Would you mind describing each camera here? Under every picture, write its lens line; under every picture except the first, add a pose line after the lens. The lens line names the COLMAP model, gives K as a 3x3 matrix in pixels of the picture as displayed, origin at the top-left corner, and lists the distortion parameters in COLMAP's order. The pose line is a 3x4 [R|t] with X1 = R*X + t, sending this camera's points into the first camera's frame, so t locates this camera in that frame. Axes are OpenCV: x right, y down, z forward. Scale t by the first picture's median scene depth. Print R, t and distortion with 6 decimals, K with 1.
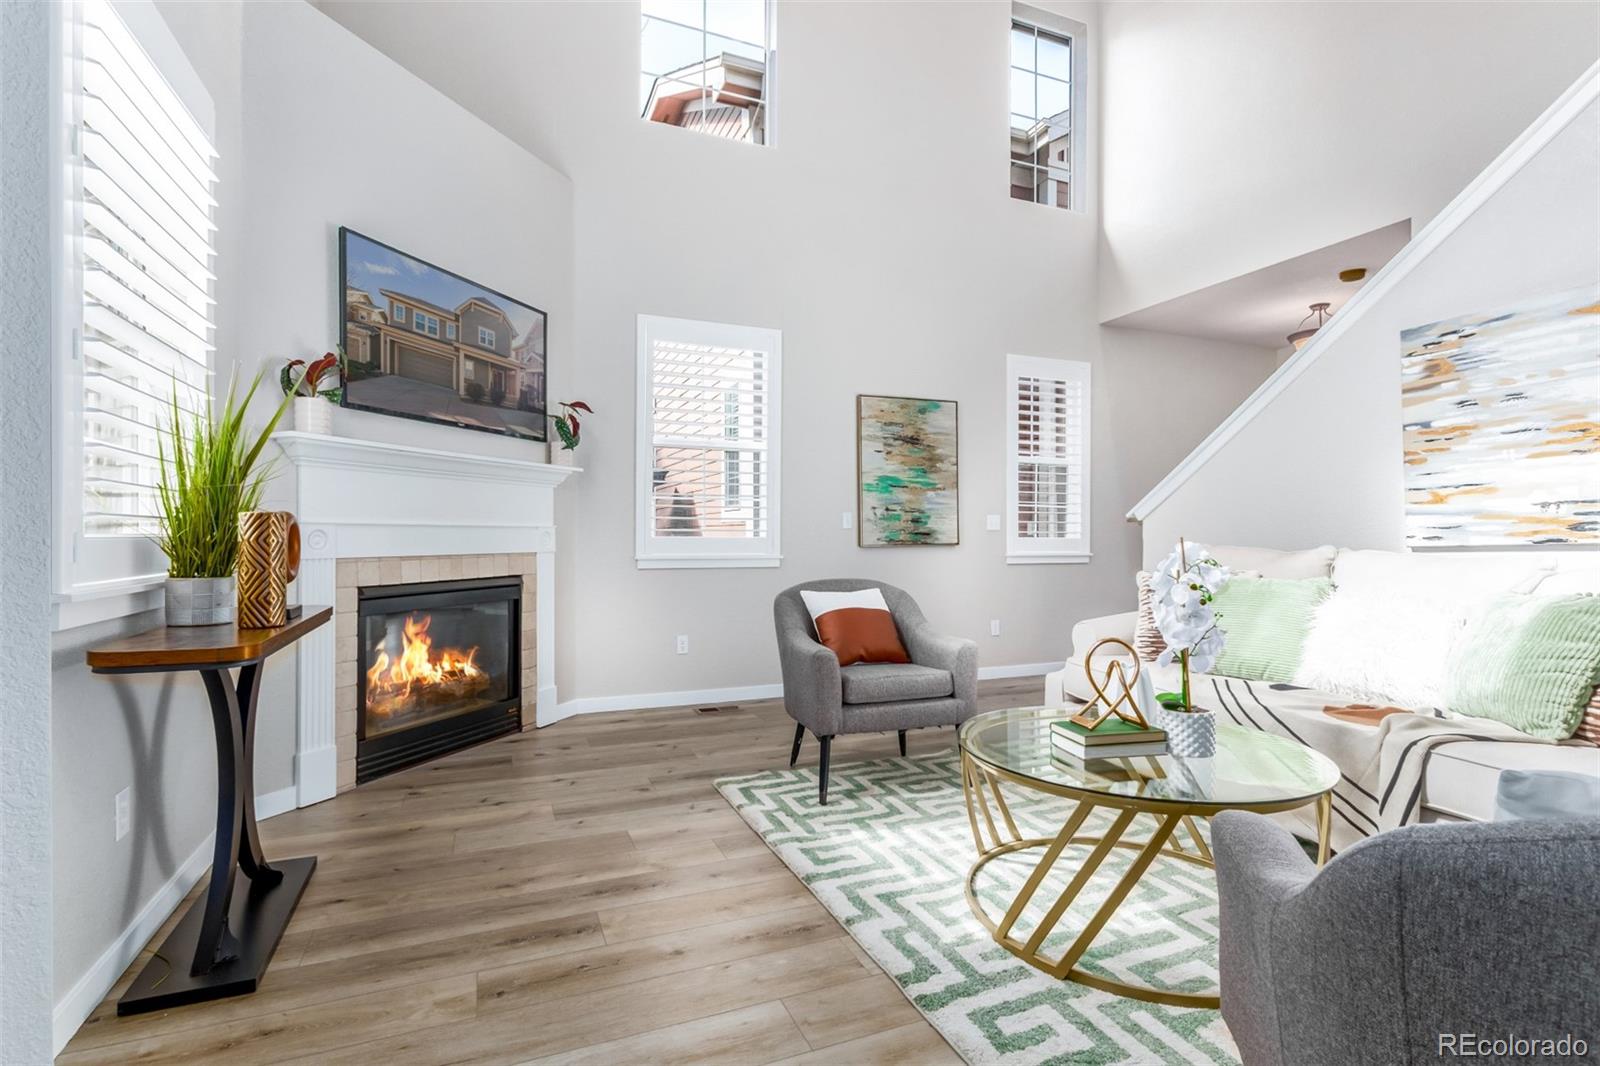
lens RADIAL K [[704.2, 0, 772.5], [0, 704.2, 538.0], [0, 0, 1]] dist [0.001299, 0.000011]
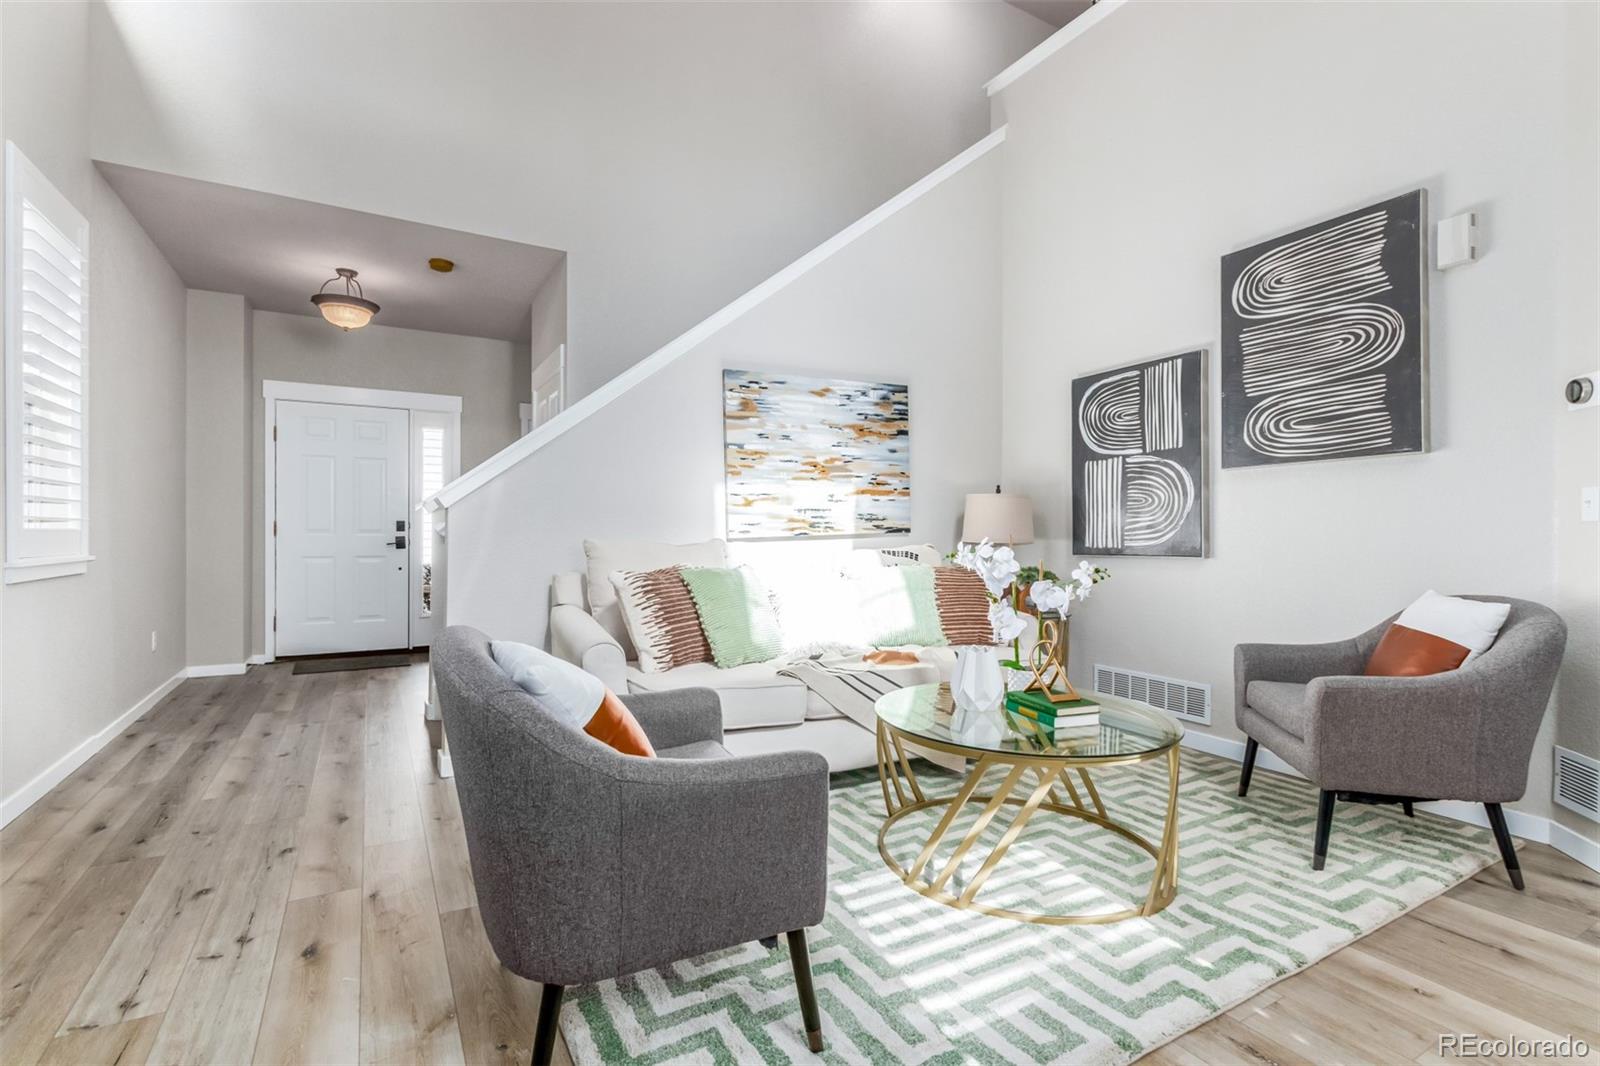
lens RADIAL K [[750.5, 0, 777.2], [0, 750.5, 531.1], [0, 0, 1]] dist [0.002386, 0.000599]
pose [[-0.128315, -0.004494, 0.991723, -0.411587], [-0.004638, 0.999982, 0.003932, -0.006404], [-0.991723, -0.004096, -0.128333, 0.959096]]
